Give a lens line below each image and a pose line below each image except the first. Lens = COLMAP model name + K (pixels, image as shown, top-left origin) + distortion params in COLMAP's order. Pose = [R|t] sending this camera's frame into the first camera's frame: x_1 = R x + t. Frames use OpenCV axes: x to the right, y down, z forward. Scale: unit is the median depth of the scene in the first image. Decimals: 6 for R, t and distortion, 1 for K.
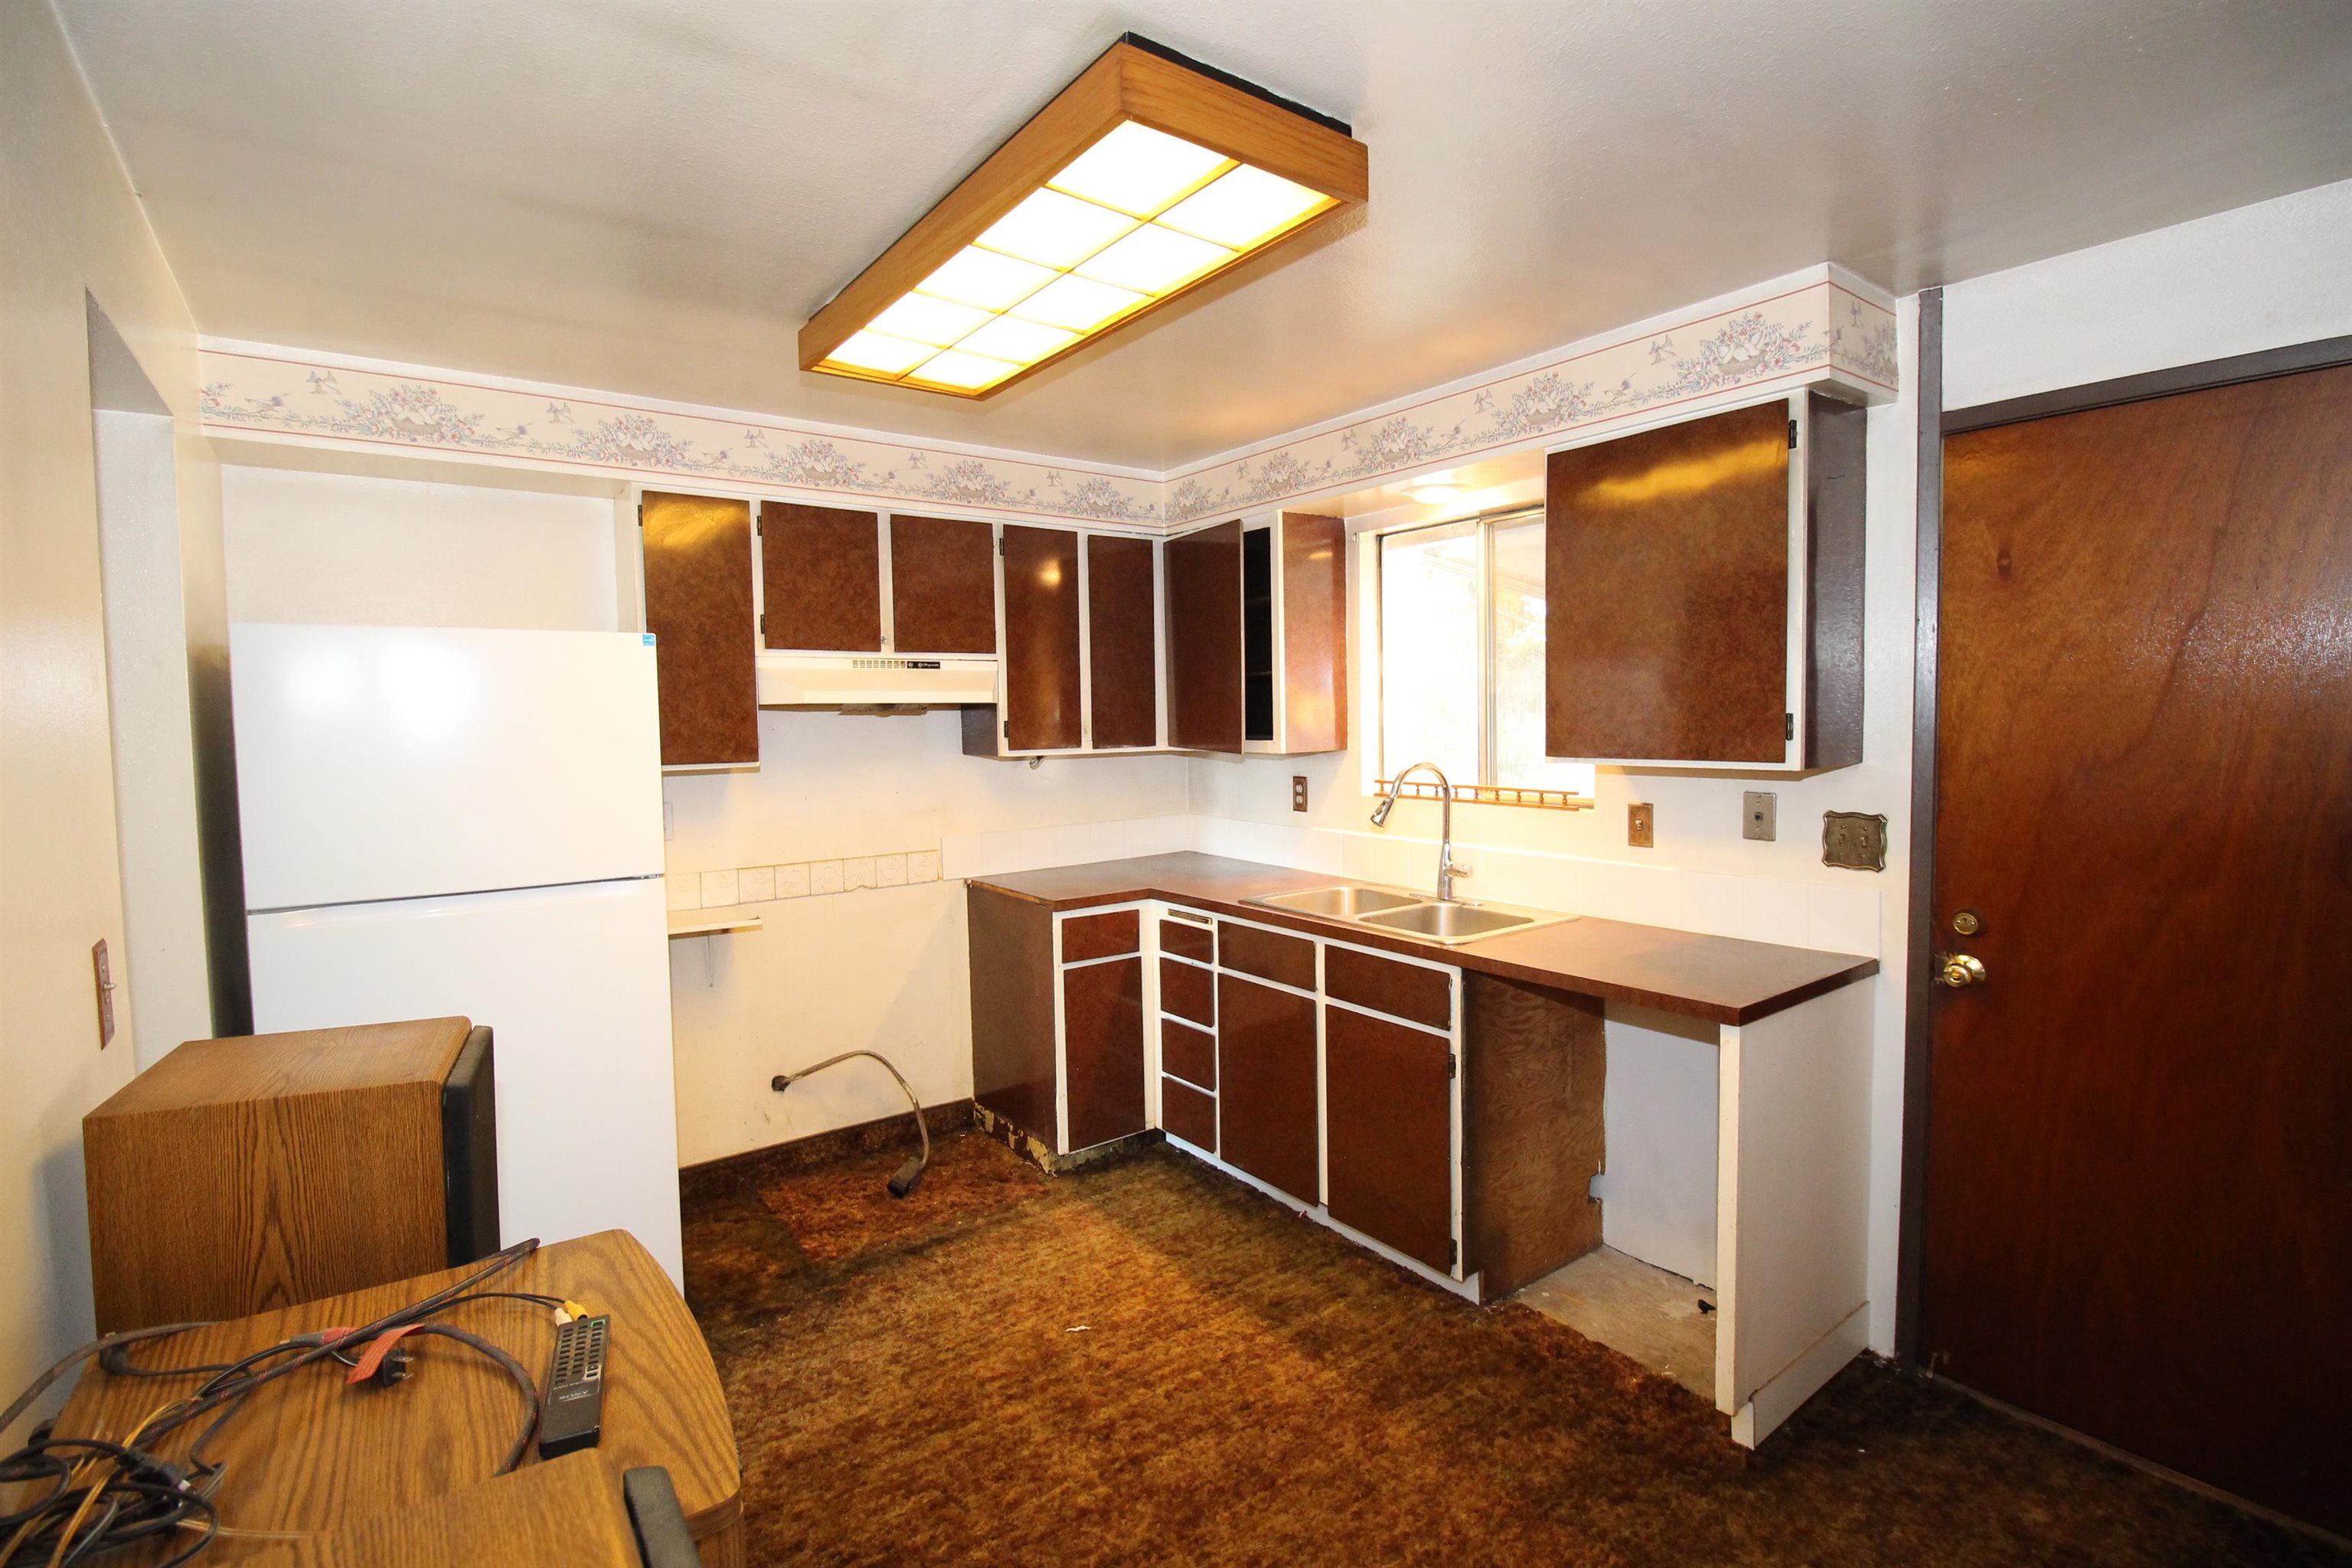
lens RADIAL K [[1102.5, 0, 1182.7], [0, 1102.5, 768.9], [0, 0, 1]] dist [-0.004103, -0.010062]
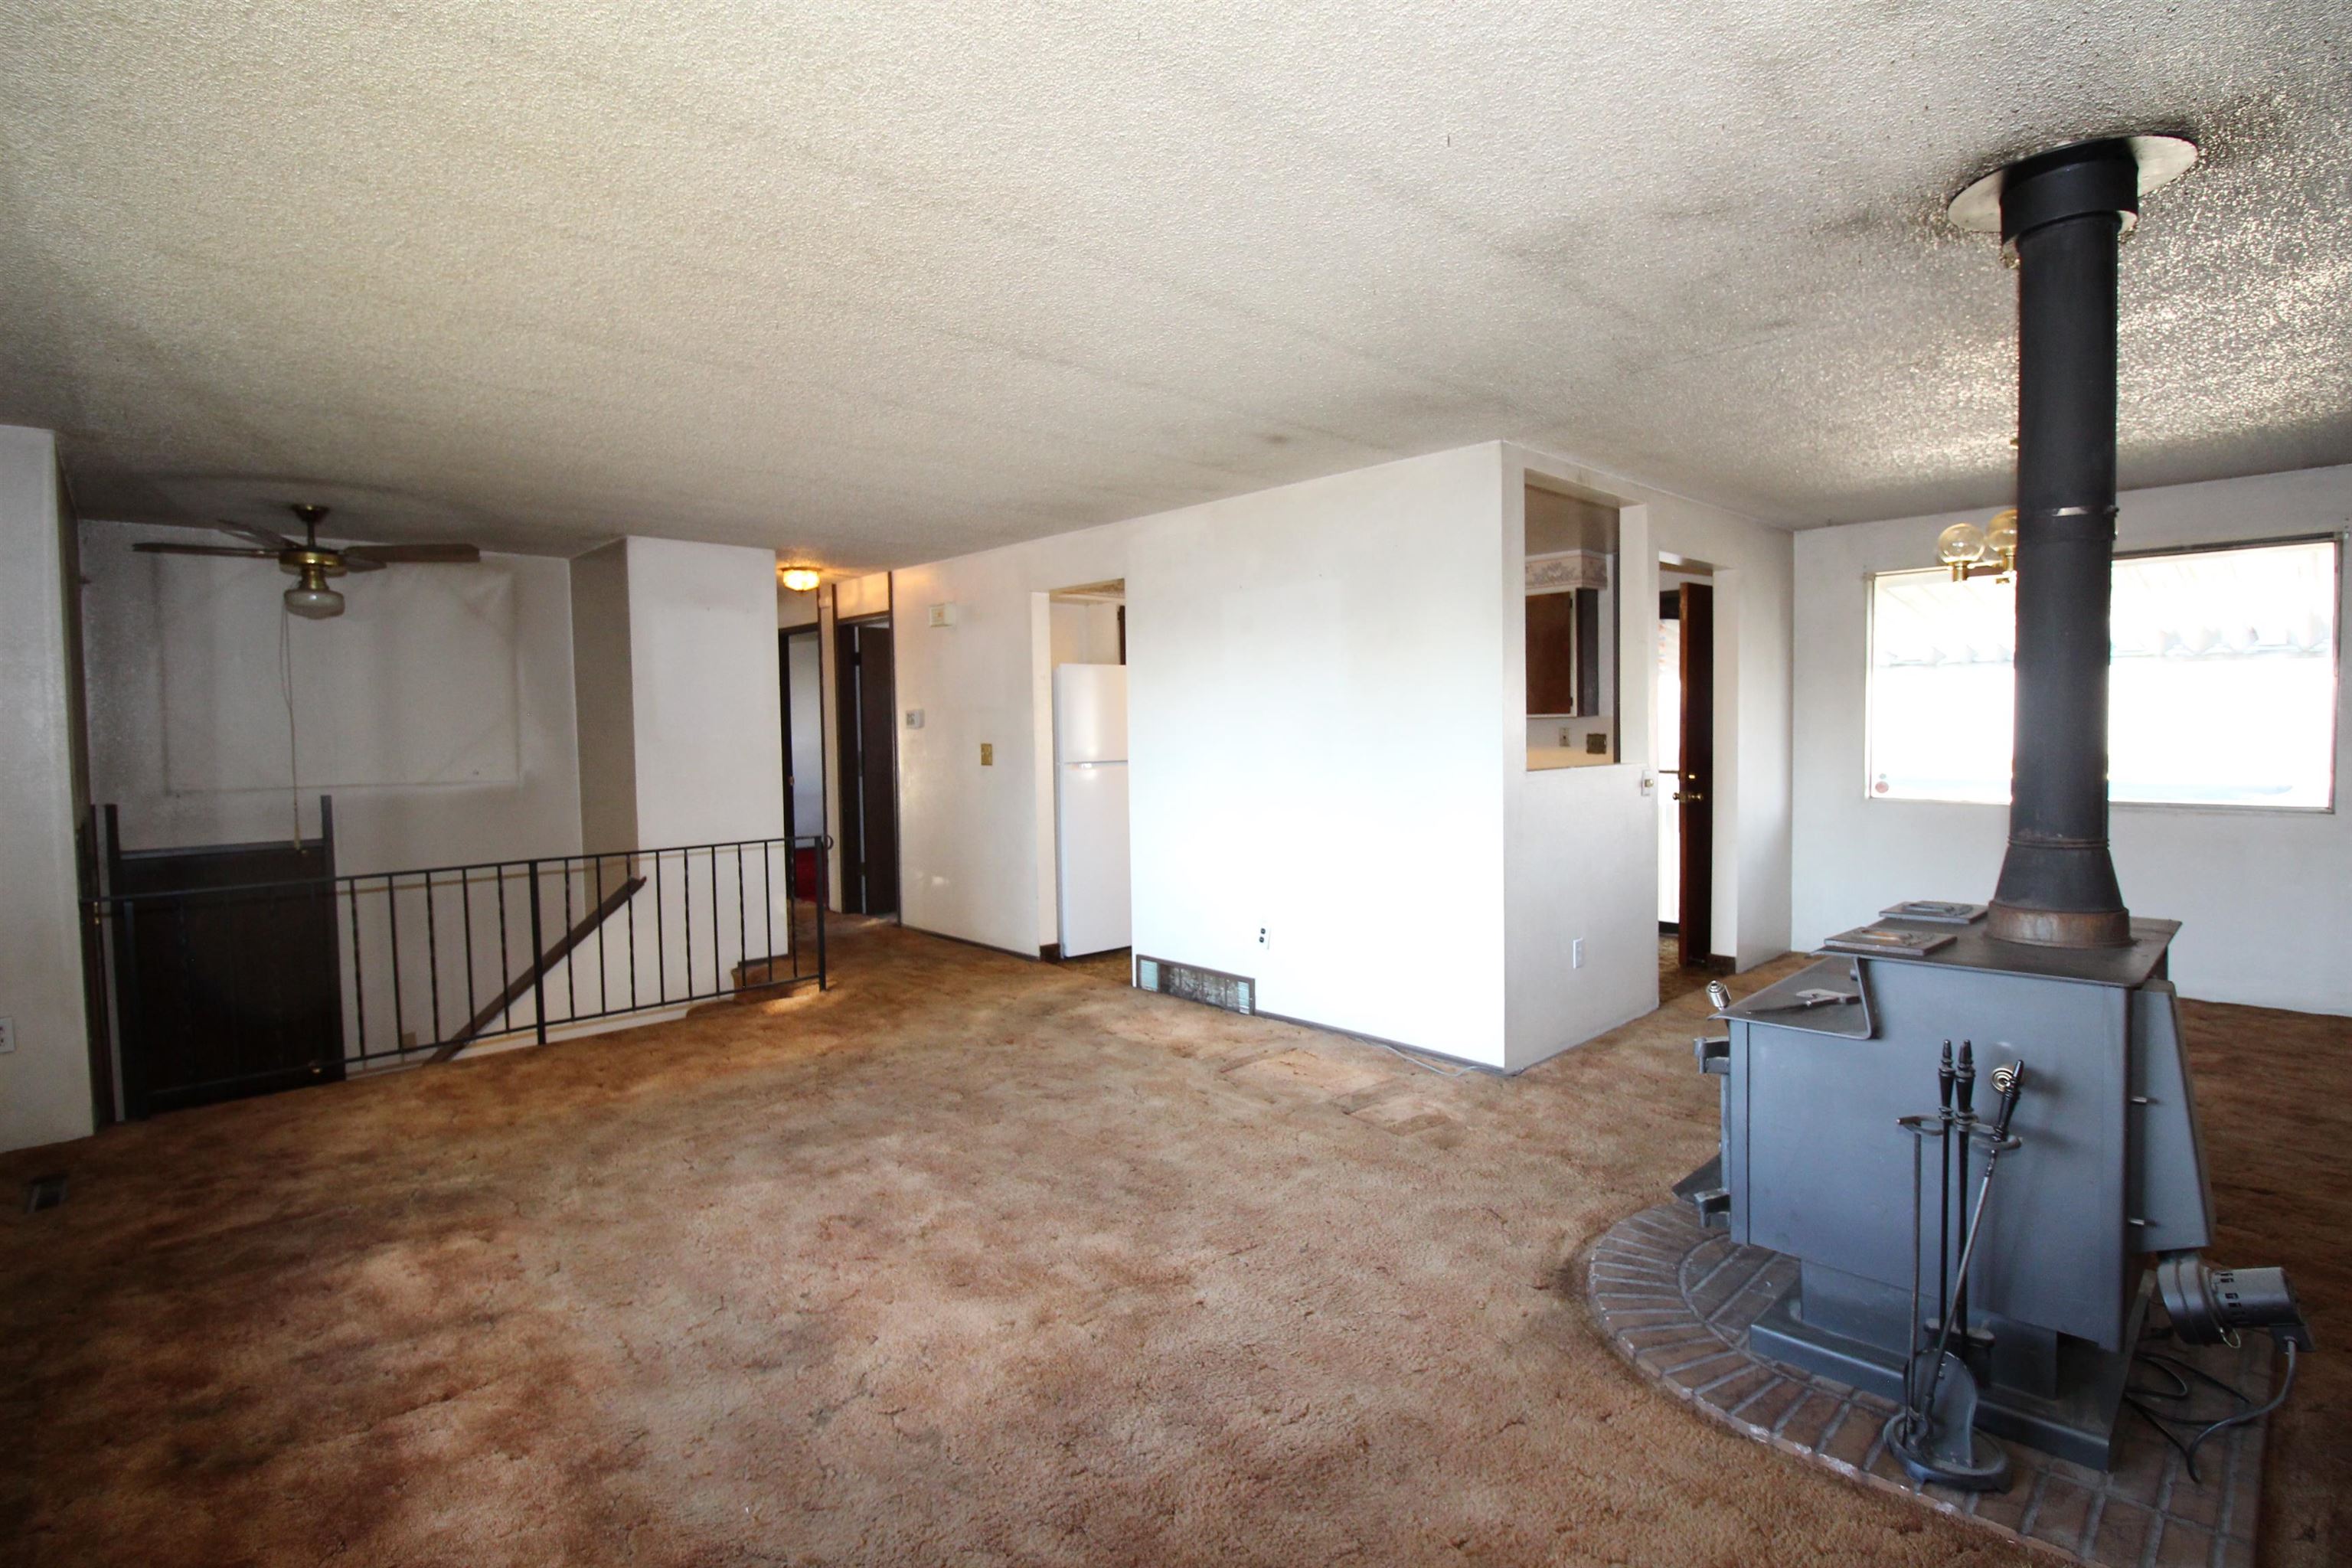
lens RADIAL K [[1102.5, 0, 1182.7], [0, 1102.5, 768.9], [0, 0, 1]] dist [-0.004103, -0.010062]
pose [[0.992187, -0.003910, 0.124696, -0.636205], [0.005768, 0.999878, -0.014545, 0.134717], [-0.124624, 0.015151, 0.992088, -1.342086]]
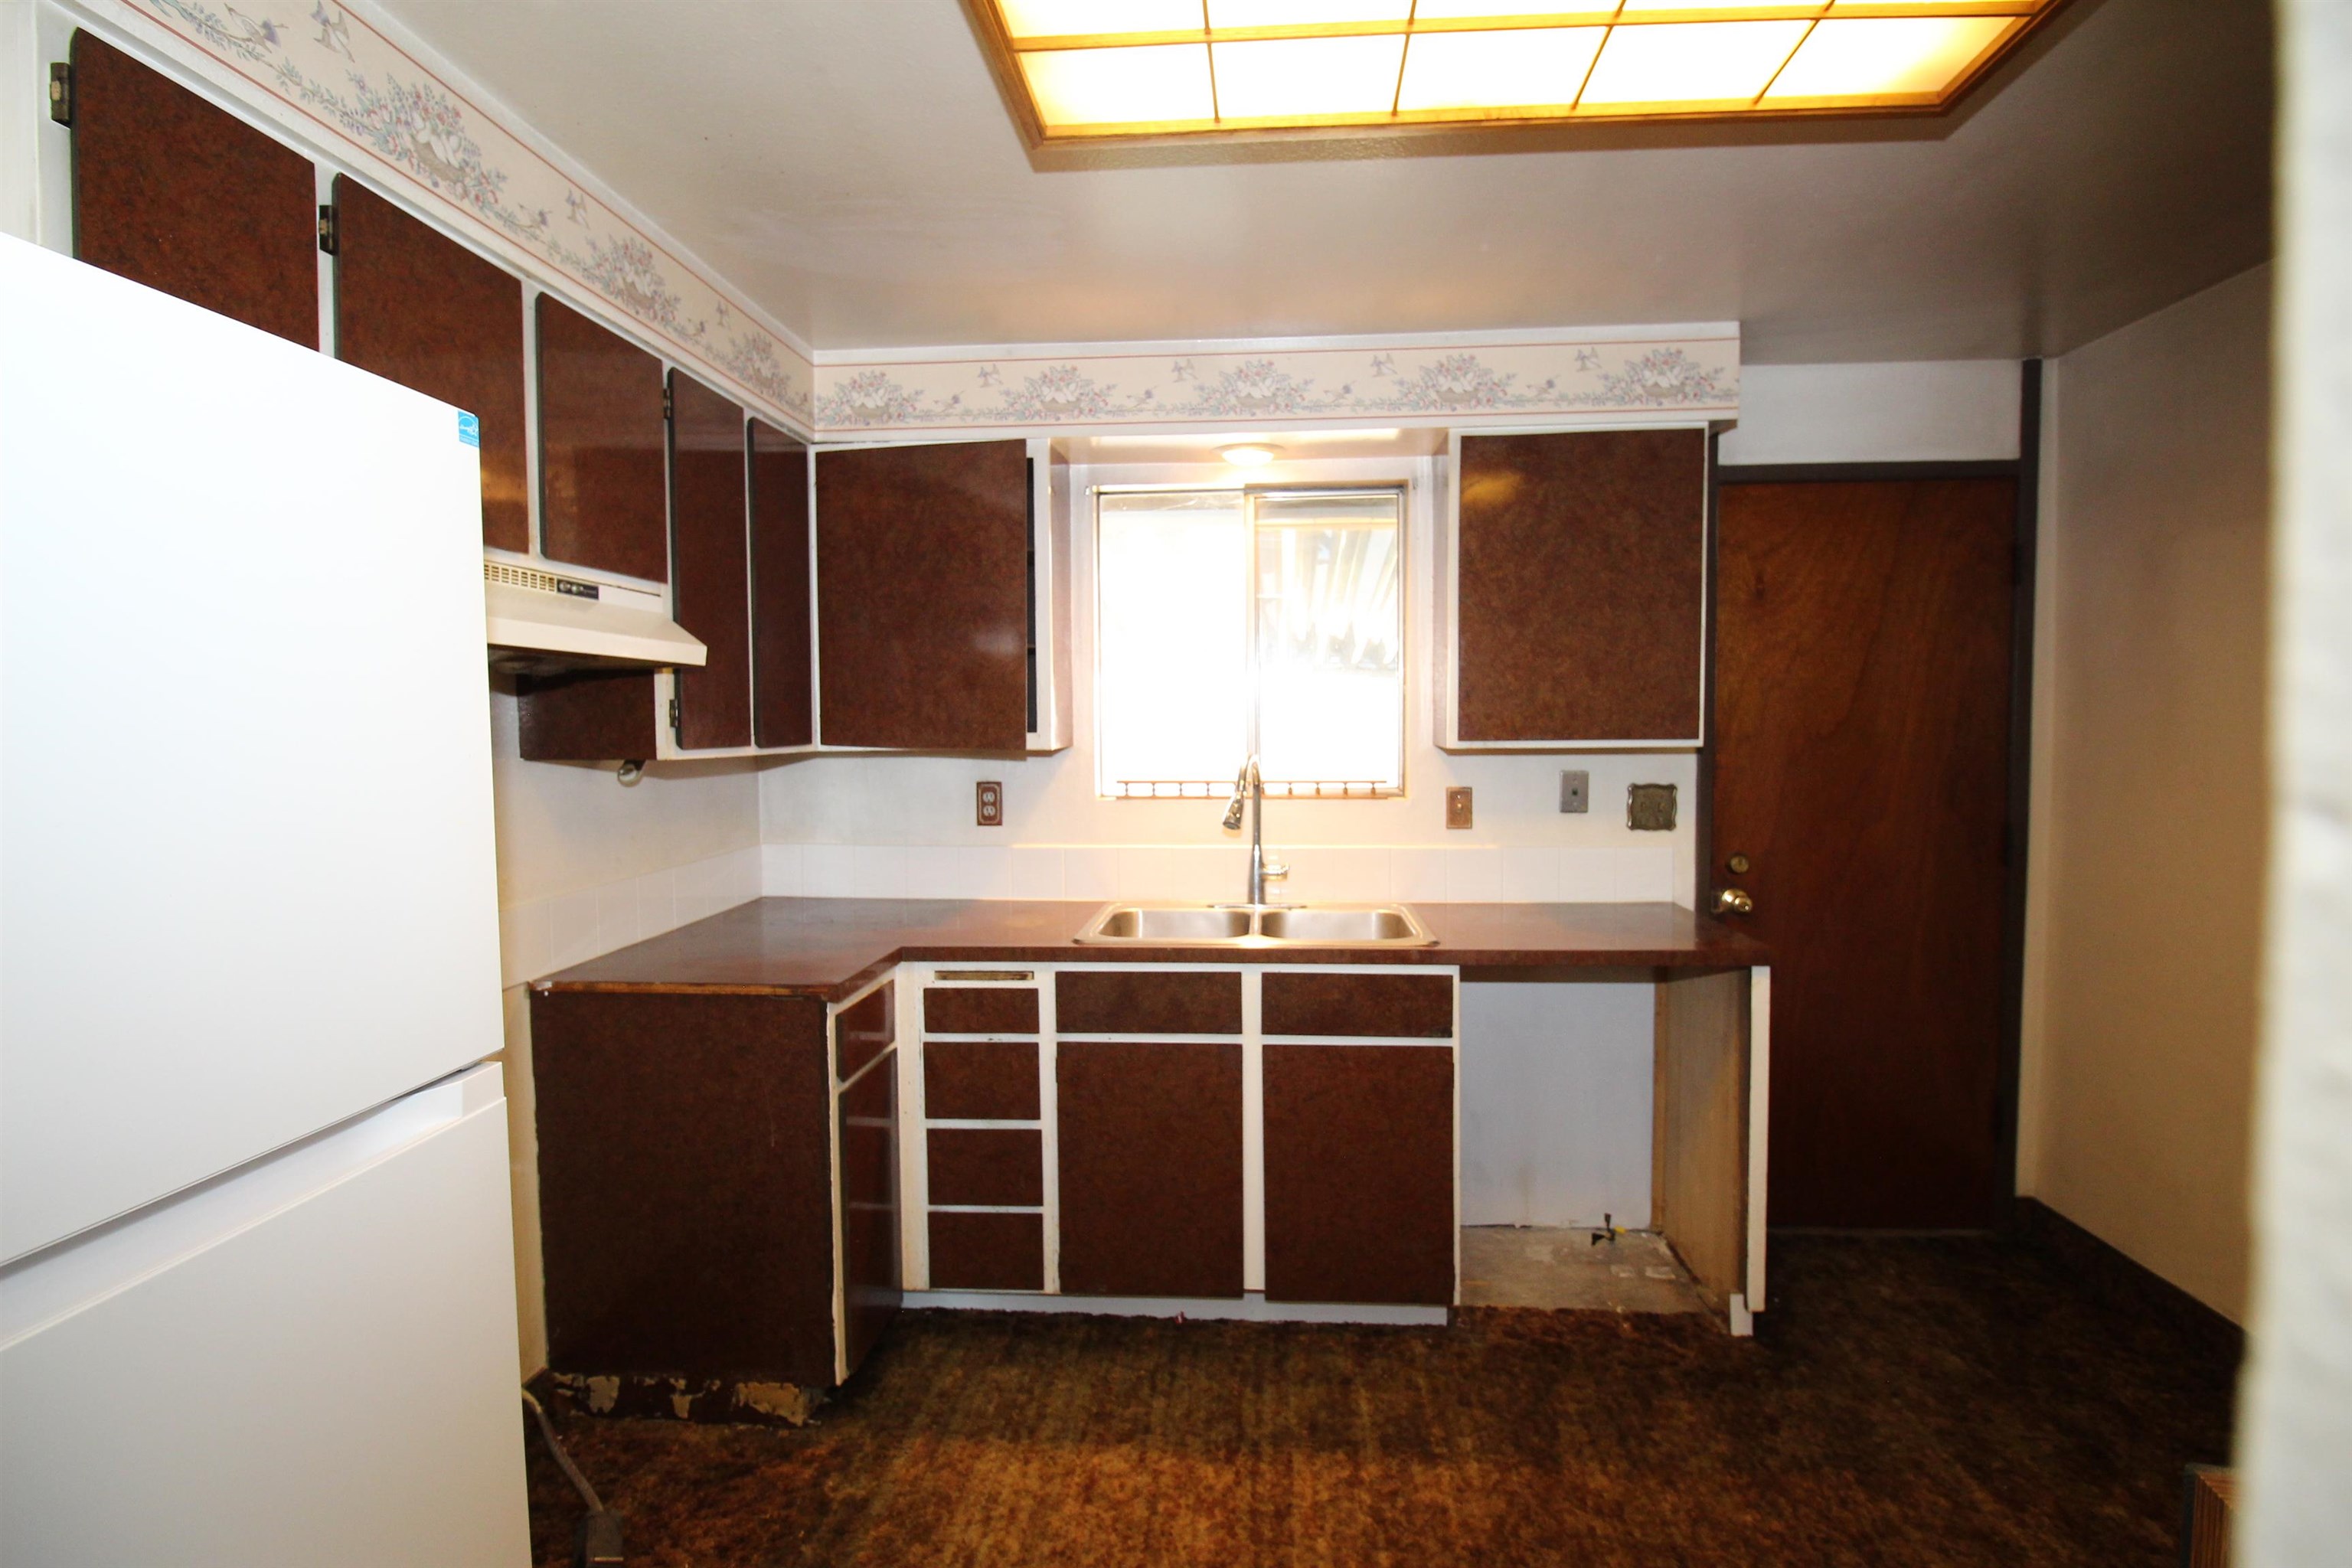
lens RADIAL K [[1102.5, 0, 1182.7], [0, 1102.5, 768.9], [0, 0, 1]] dist [-0.004103, -0.010062]
pose [[0.648535, -0.021328, 0.760886, -0.536026], [0.036453, 0.999331, -0.003059, 0.006997], [-0.760311, 0.029721, 0.648879, 0.506114]]
